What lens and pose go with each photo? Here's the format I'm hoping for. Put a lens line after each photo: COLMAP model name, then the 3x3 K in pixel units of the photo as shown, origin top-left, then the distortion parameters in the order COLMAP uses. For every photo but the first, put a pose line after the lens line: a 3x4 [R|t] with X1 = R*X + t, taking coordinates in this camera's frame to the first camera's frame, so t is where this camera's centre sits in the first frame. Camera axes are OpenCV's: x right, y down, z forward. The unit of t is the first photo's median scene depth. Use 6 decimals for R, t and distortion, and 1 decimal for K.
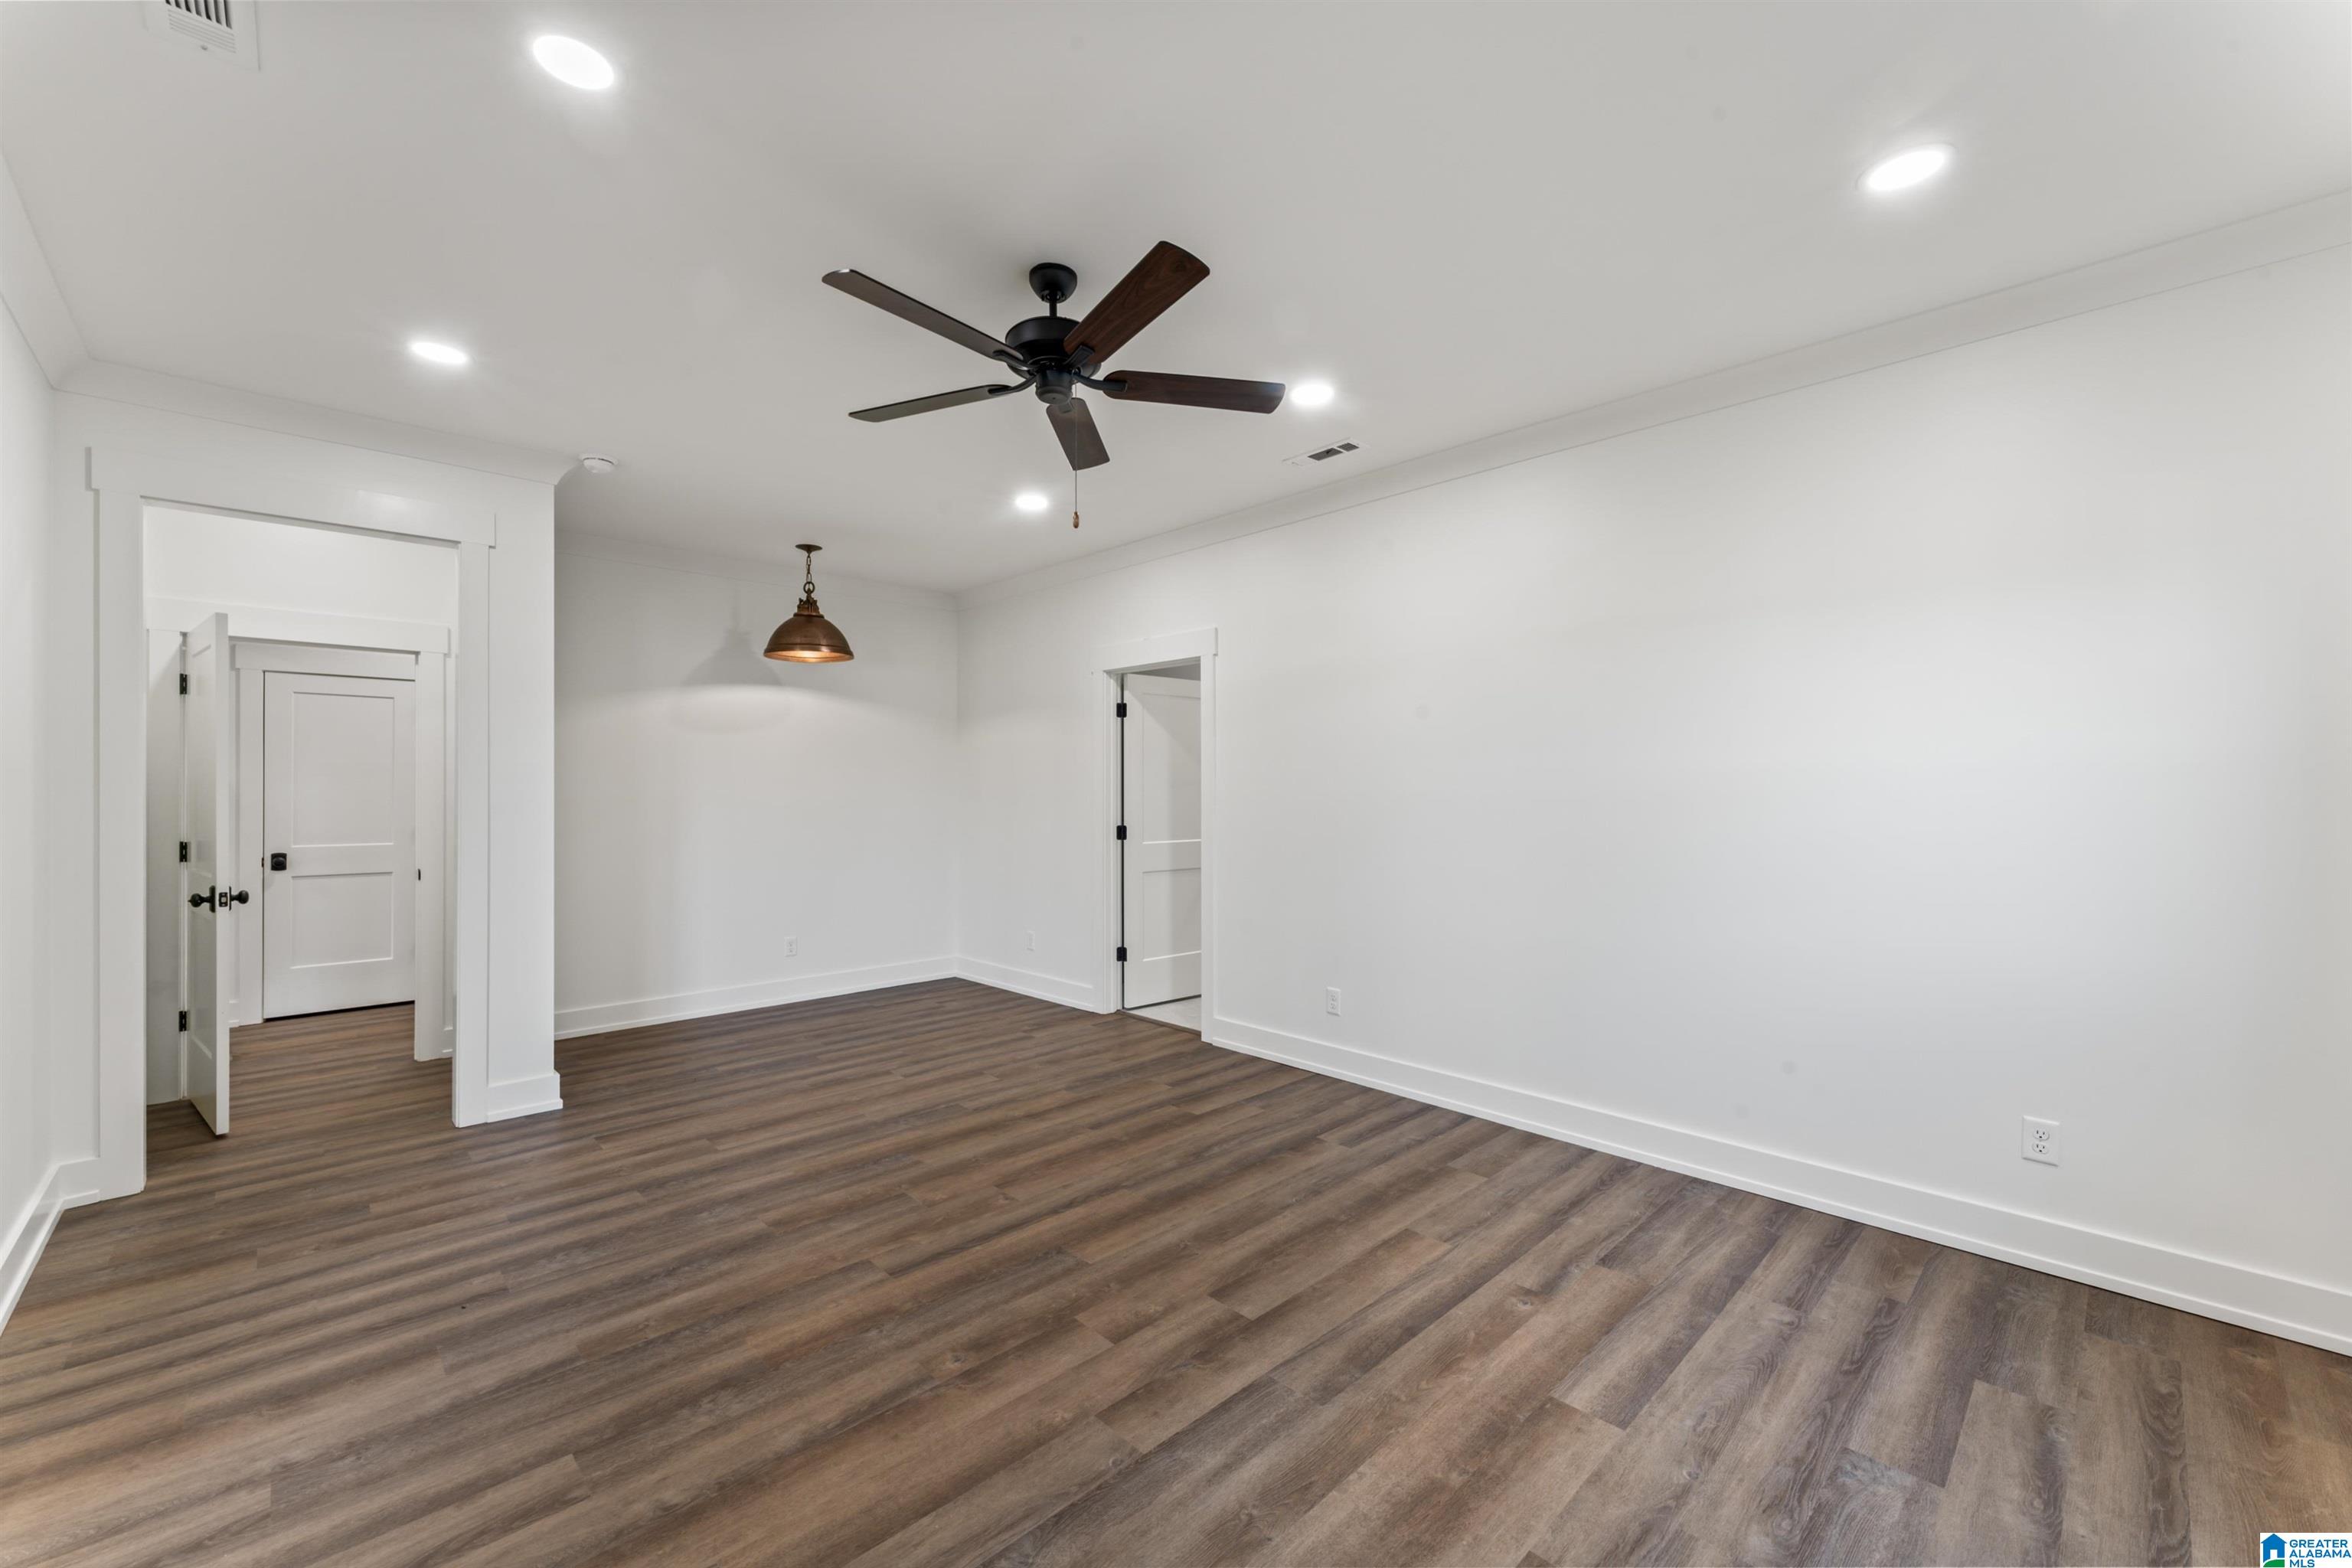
lens RADIAL K [[937.0, 0, 1173.2], [0, 937.0, 790.1], [0, 0, 1]] dist [0.001516, 0.000292]
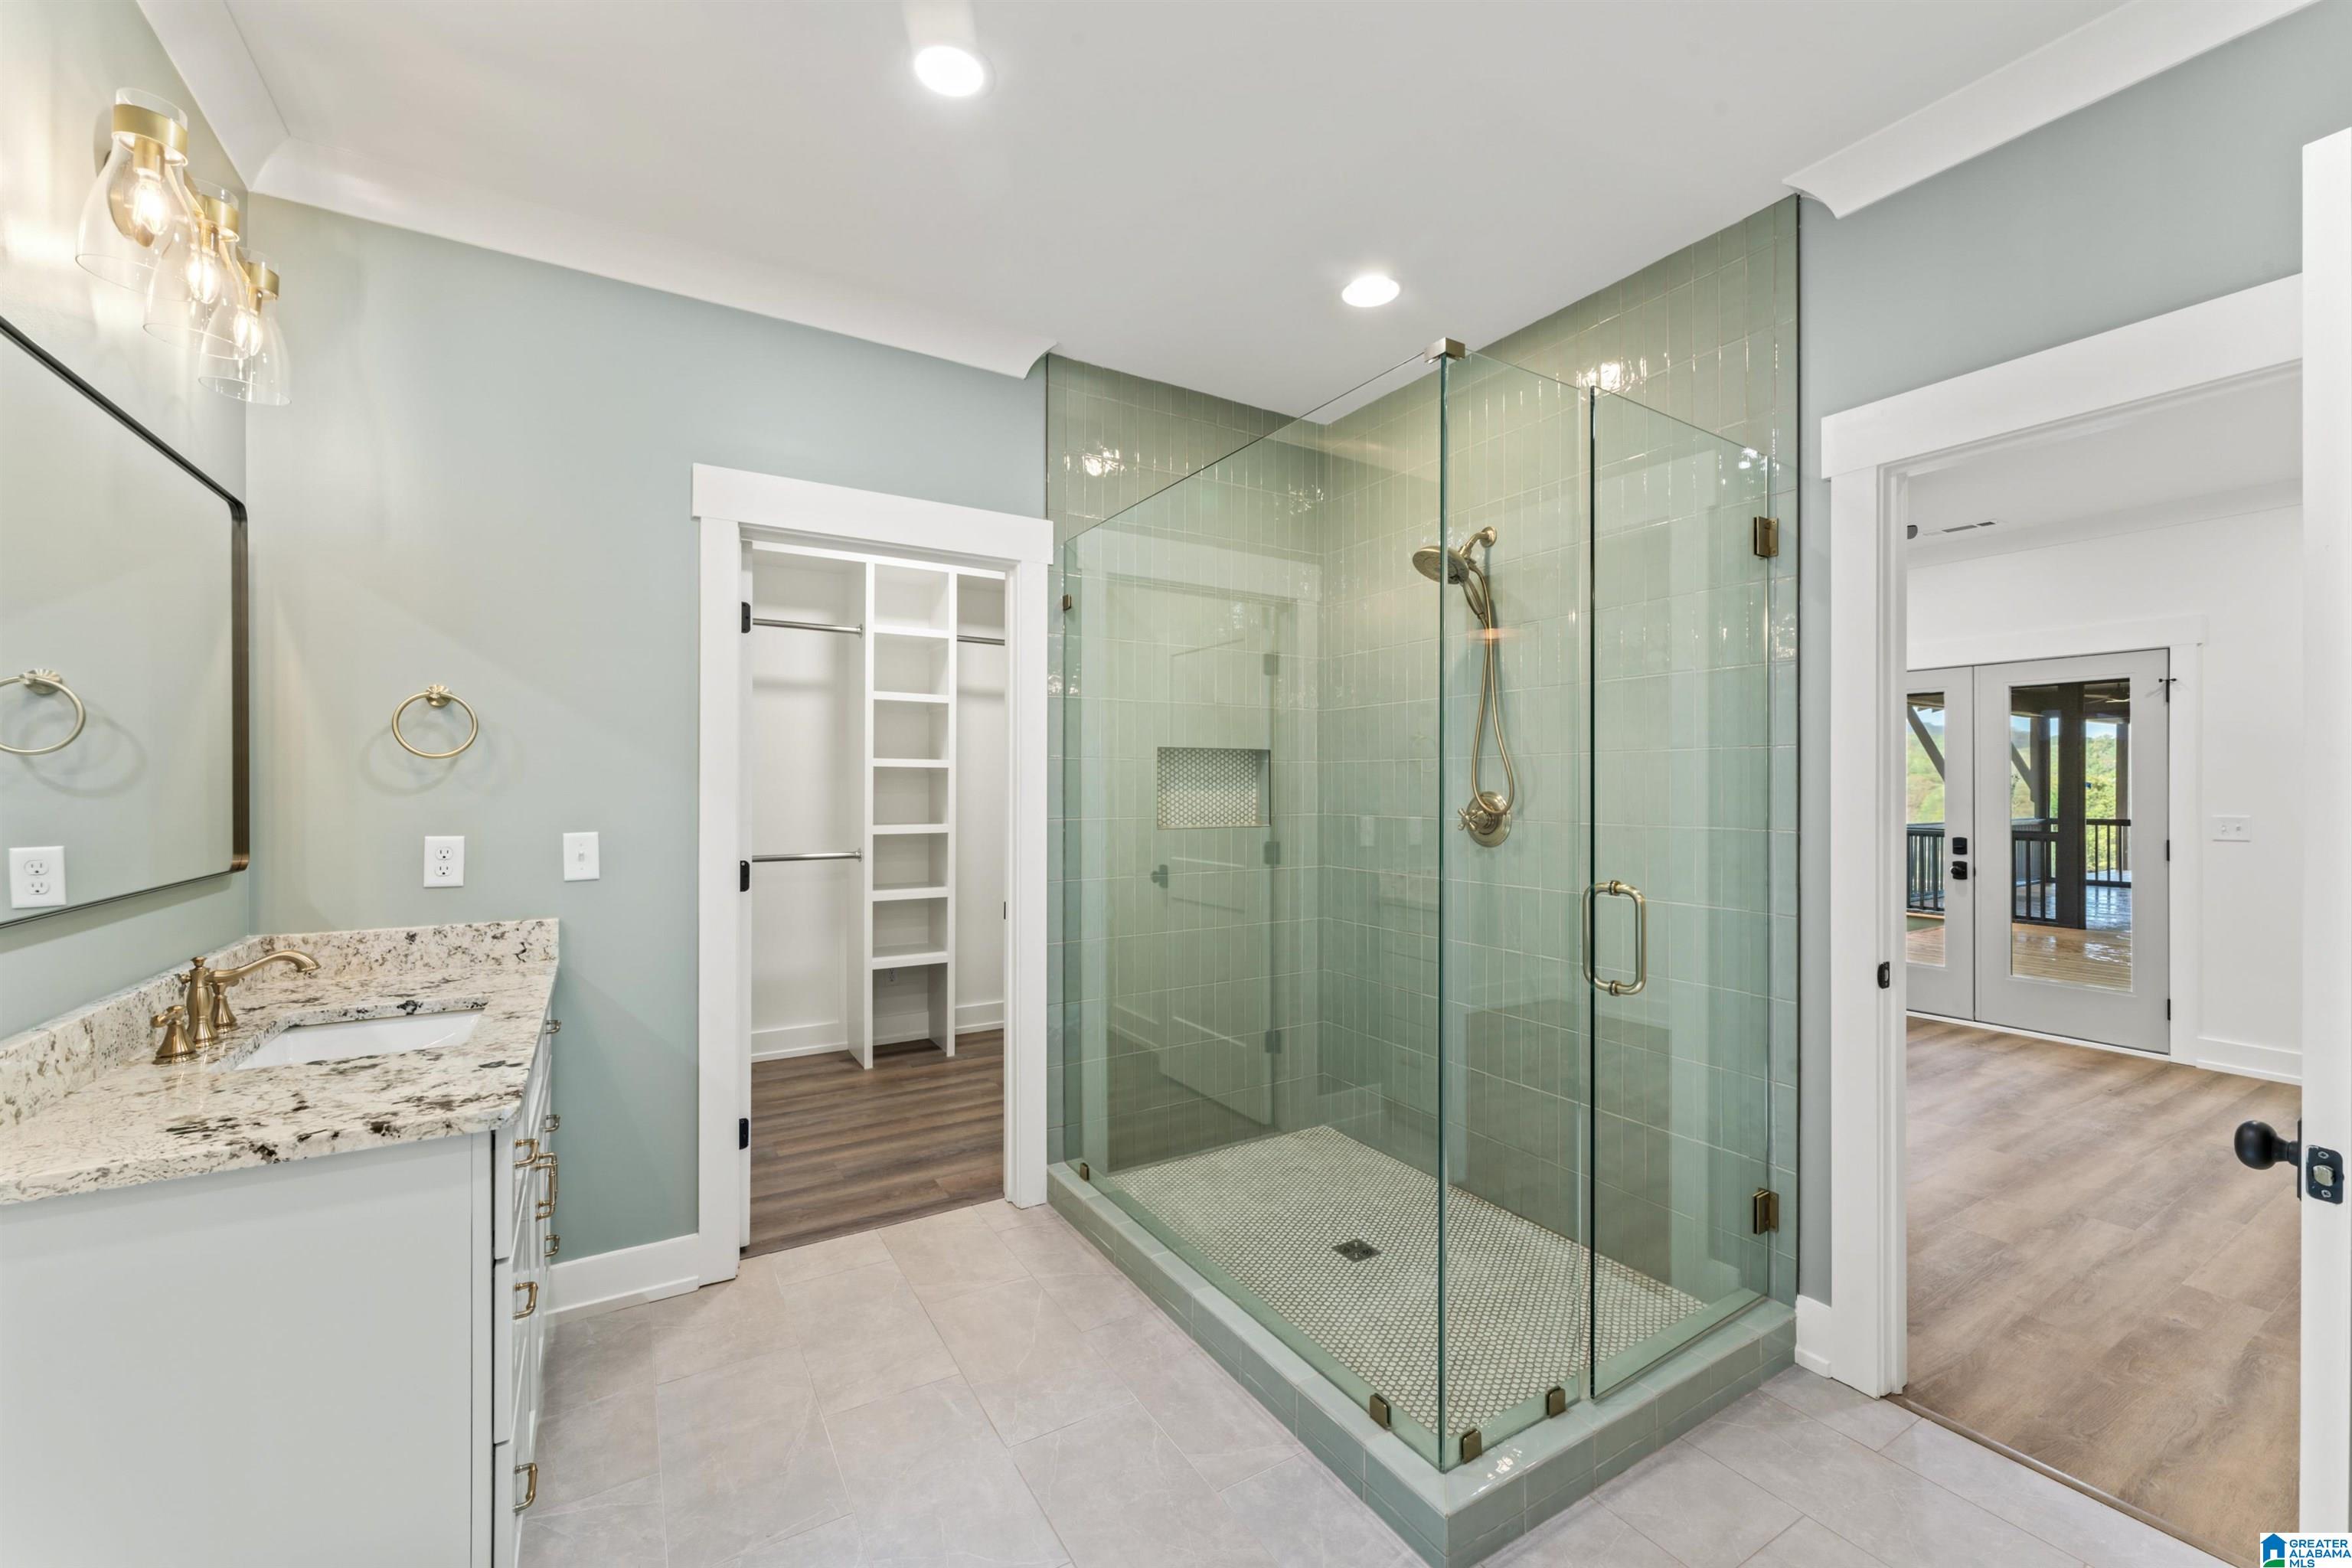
lens RADIAL K [[937.0, 0, 1173.2], [0, 937.0, 790.1], [0, 0, 1]] dist [0.001516, 0.000292]
pose [[-0.974458, -0.005624, 0.224499, 0.424444], [-0.005153, 0.999983, 0.002681, 0.009213], [-0.224511, 0.001455, -0.974471, 2.474041]]
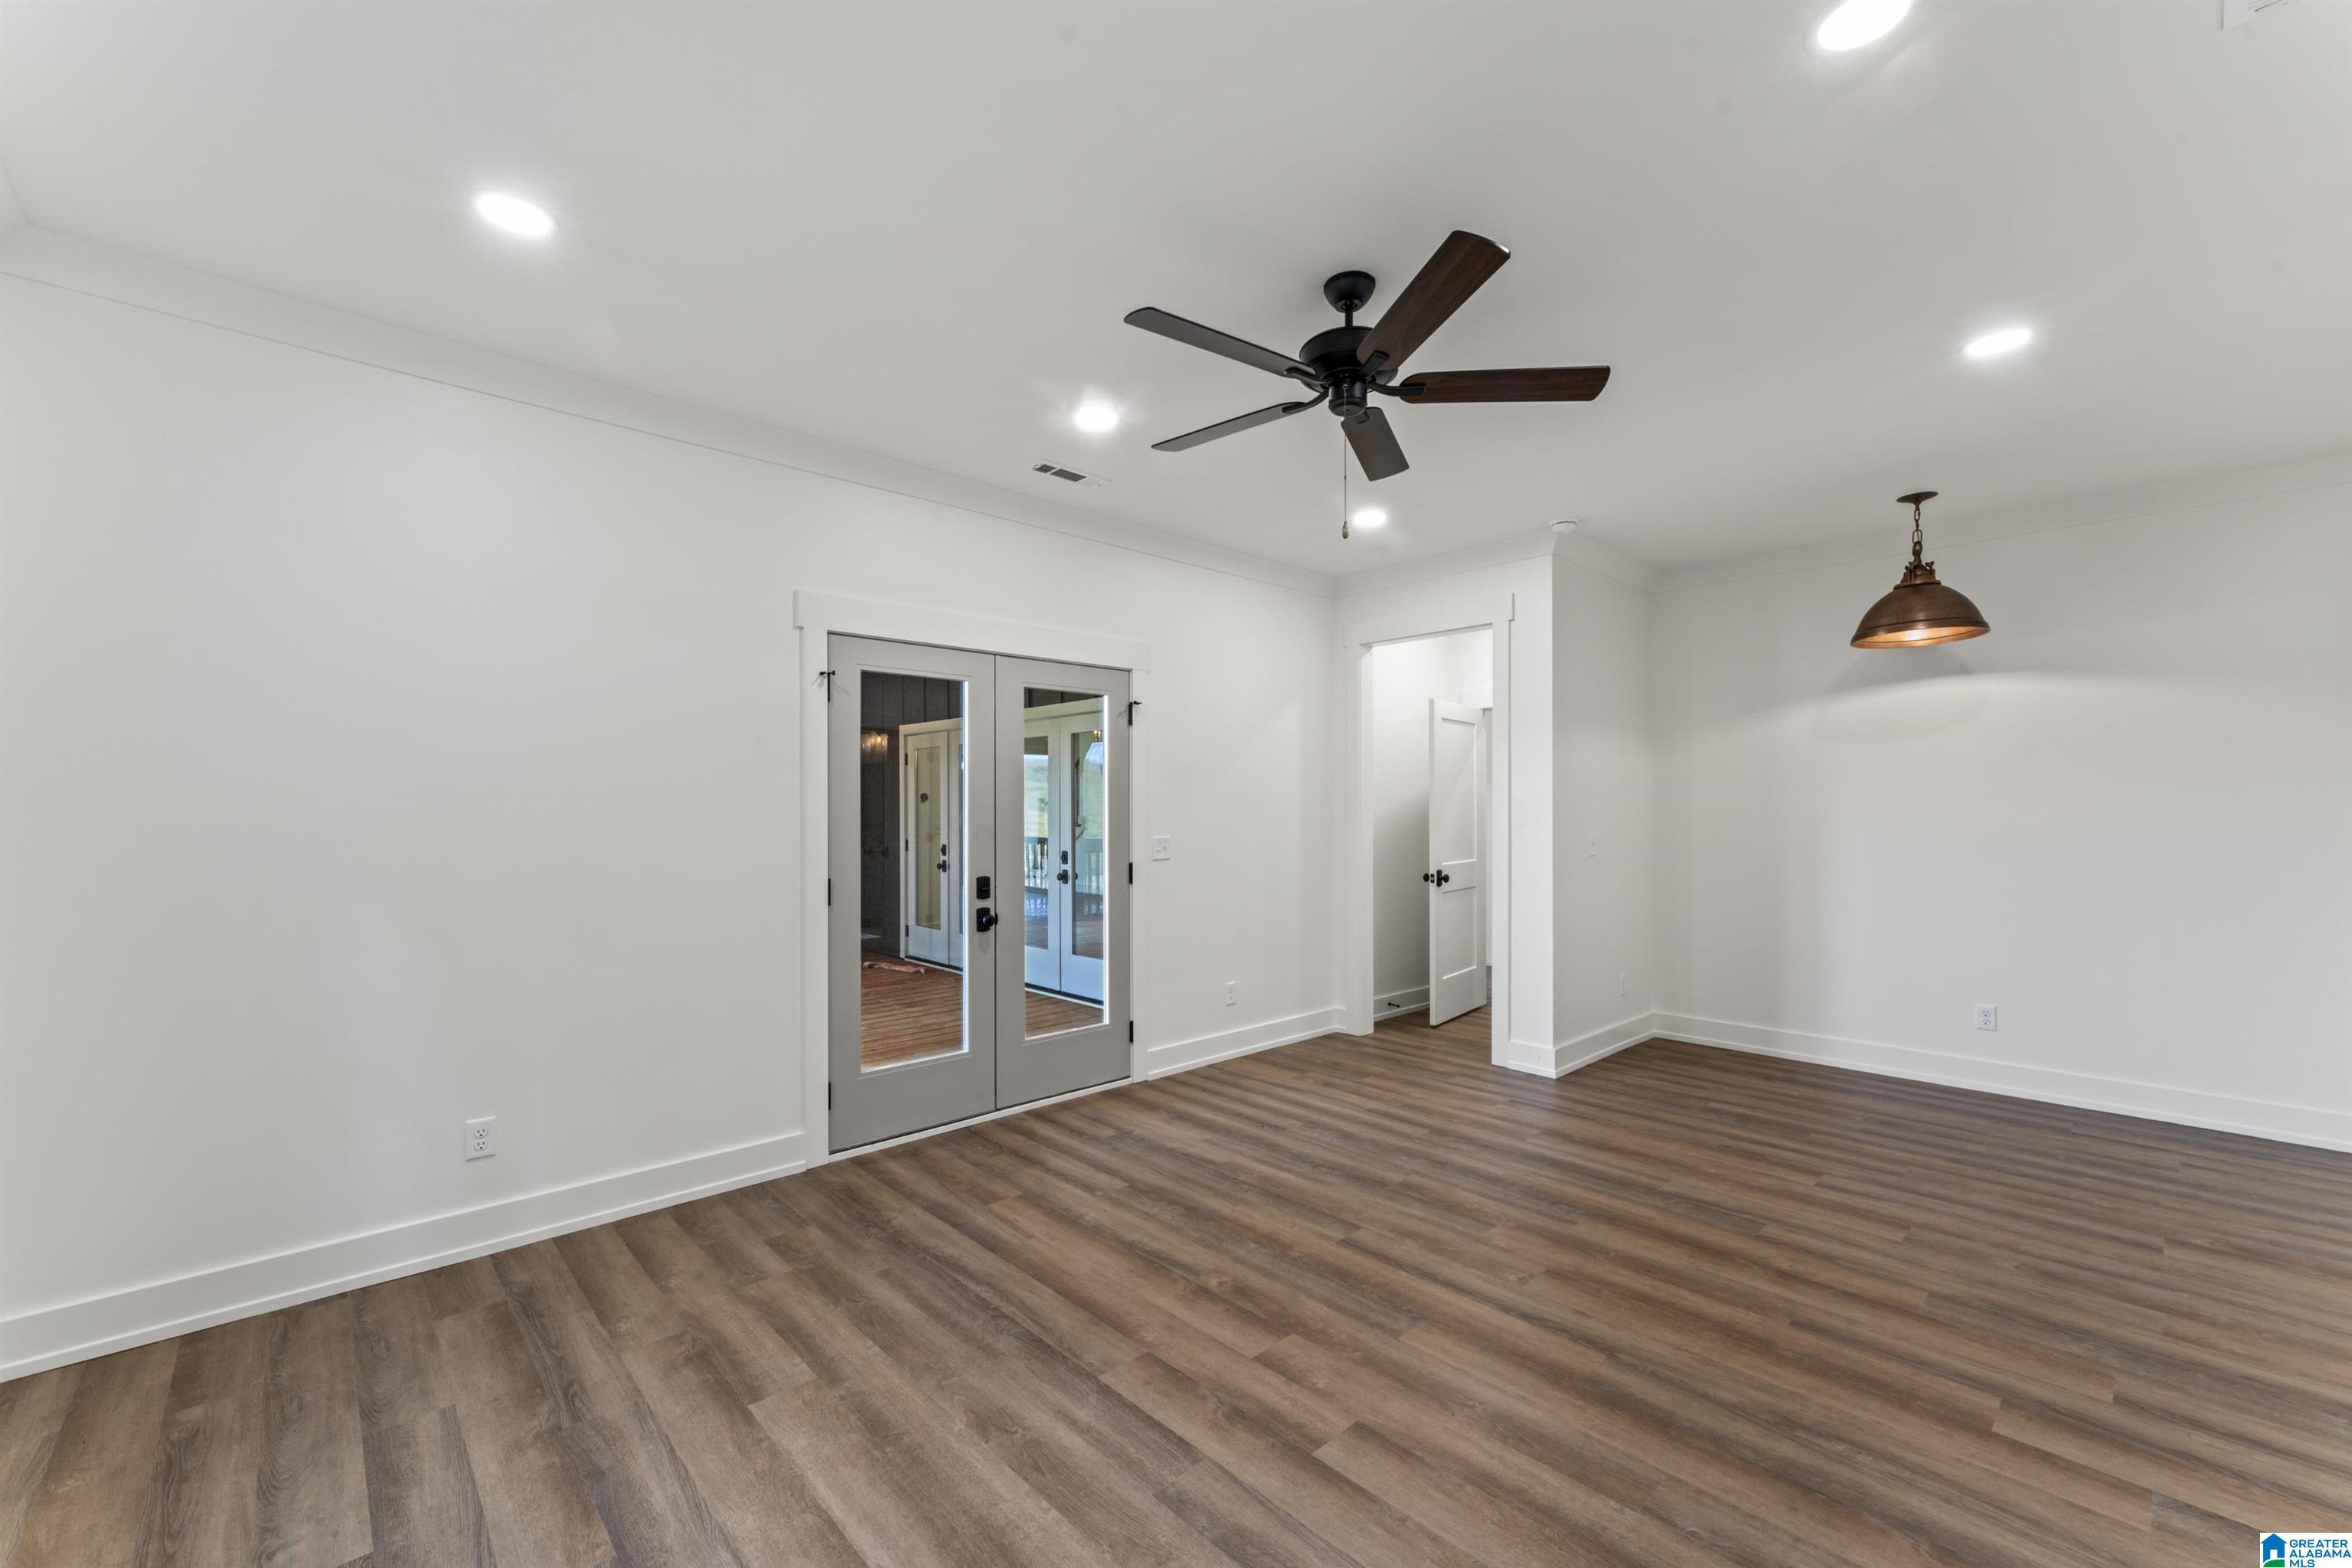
lens RADIAL K [[951.9, 0, 1169.8], [0, 951.9, 802.1], [0, 0, 1]] dist [-0.002254, 0.000035]
pose [[-0.025700, -0.006188, -0.999651, 0.743079], [-0.000401, 0.999981, -0.006179, -0.003506], [0.999670, 0.000242, -0.025702, 0.716913]]
